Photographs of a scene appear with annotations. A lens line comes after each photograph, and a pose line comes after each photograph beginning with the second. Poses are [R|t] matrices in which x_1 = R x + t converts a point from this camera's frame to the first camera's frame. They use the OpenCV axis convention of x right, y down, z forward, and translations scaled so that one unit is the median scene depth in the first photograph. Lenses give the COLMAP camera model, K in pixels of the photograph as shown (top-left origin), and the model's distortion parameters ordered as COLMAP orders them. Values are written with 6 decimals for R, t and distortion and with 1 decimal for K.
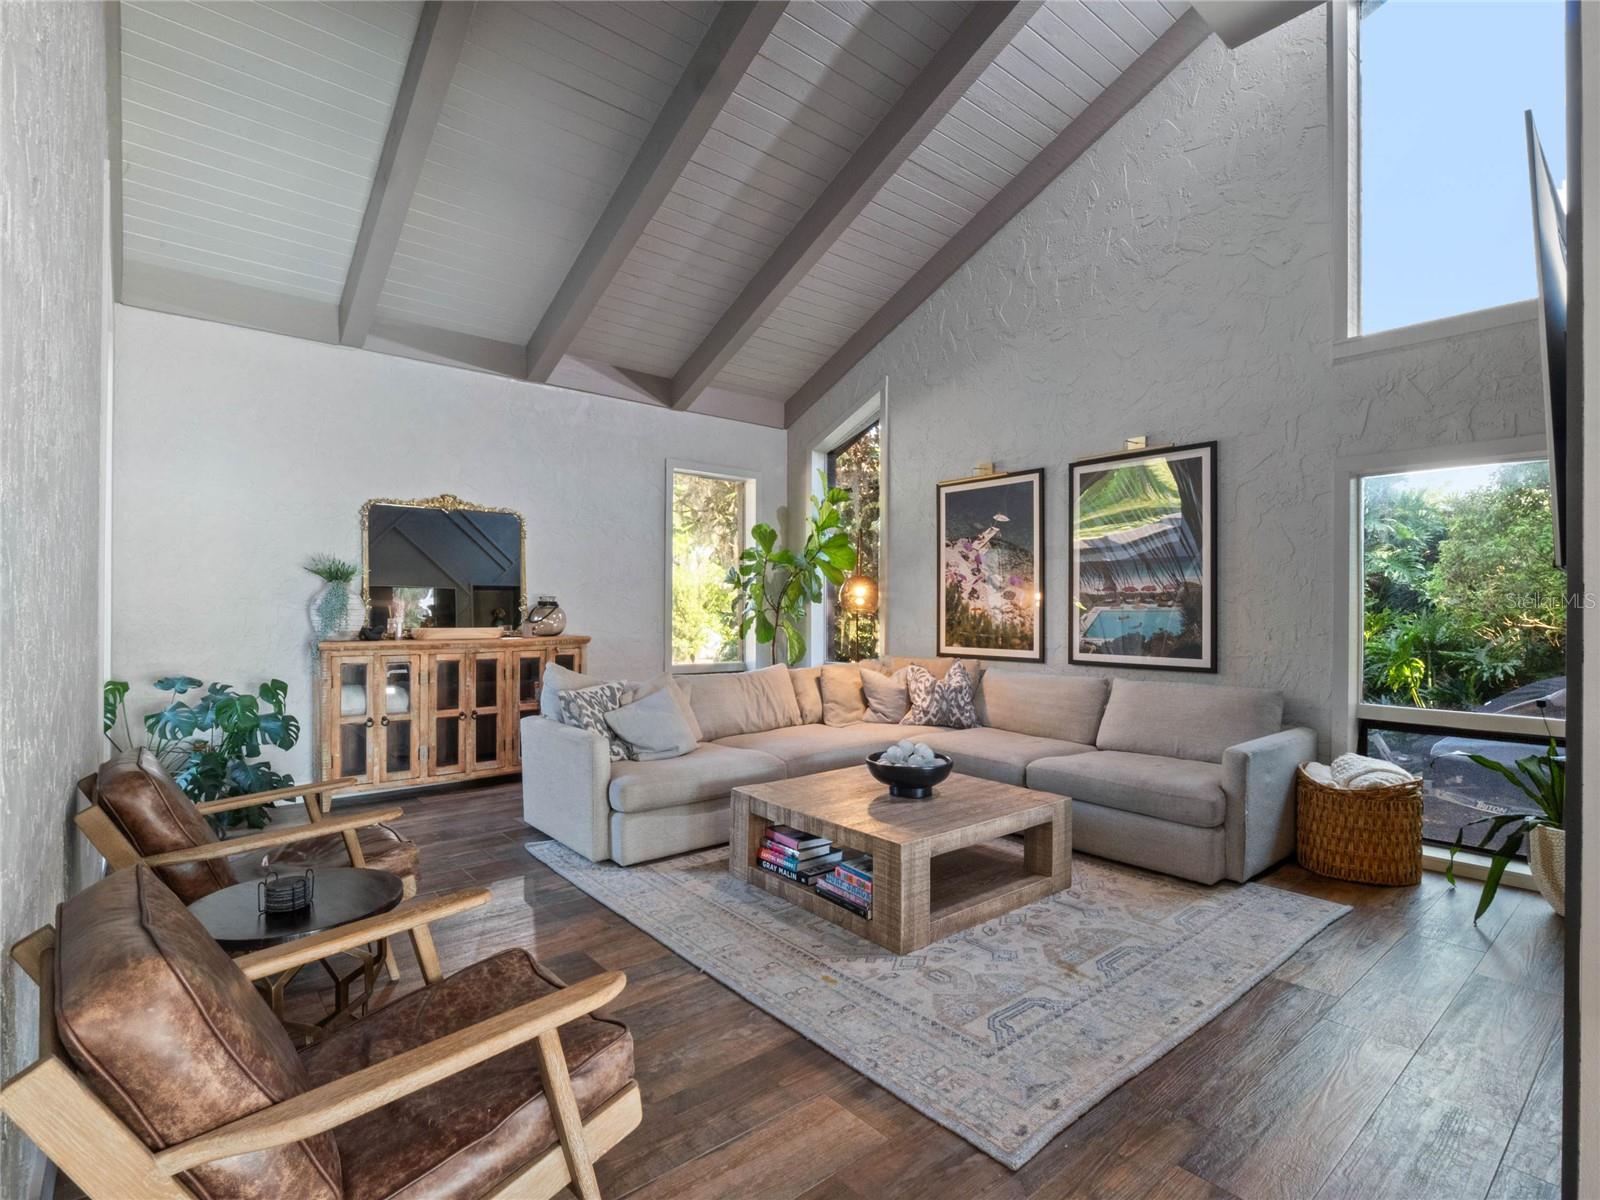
lens RADIAL K [[779.6, 0, 813.2], [0, 779.6, 597.9], [0, 0, 1]] dist [-0.010377, 0.002422]
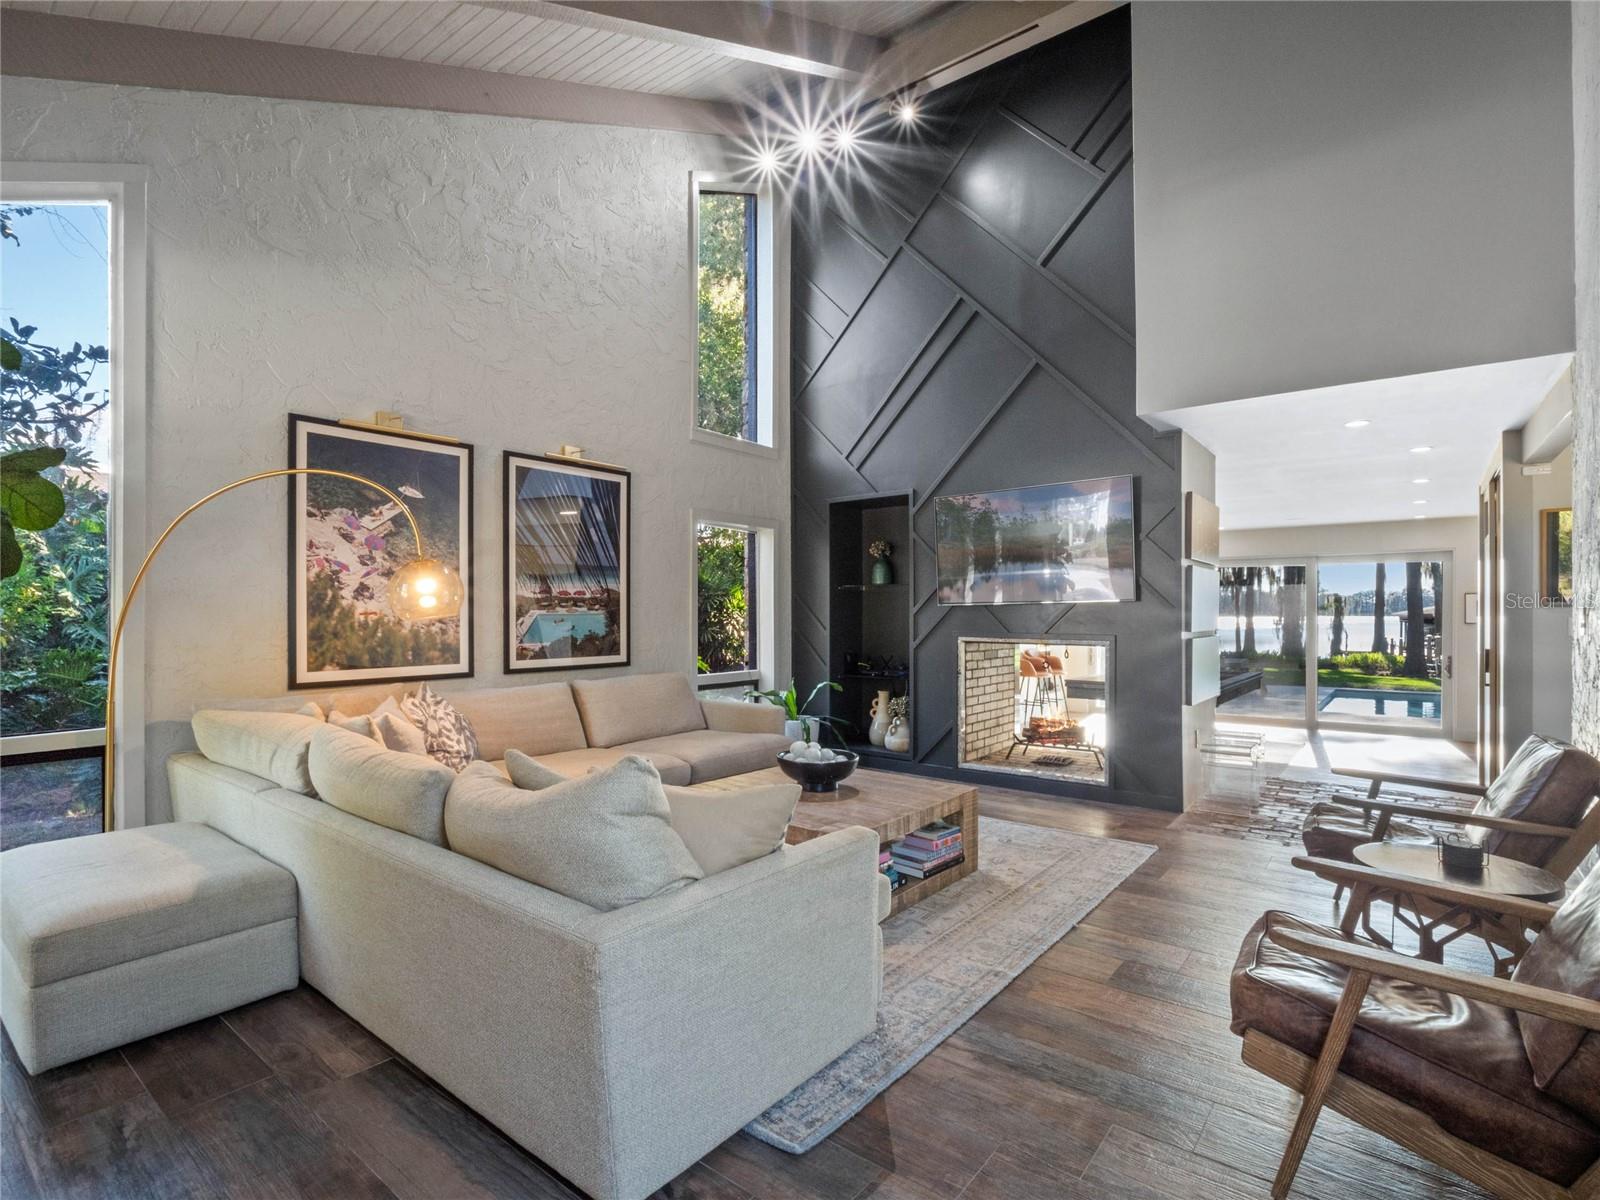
lens RADIAL K [[779.6, 0, 804.1], [0, 779.6, 608.5], [0, 0, 1]] dist [-0.010377, 0.002422]
pose [[-0.188212, 0.003513, 0.982122, -0.611005], [-0.011504, 0.999917, -0.005781, 0.010486], [-0.982061, -0.012387, -0.188156, 0.823553]]
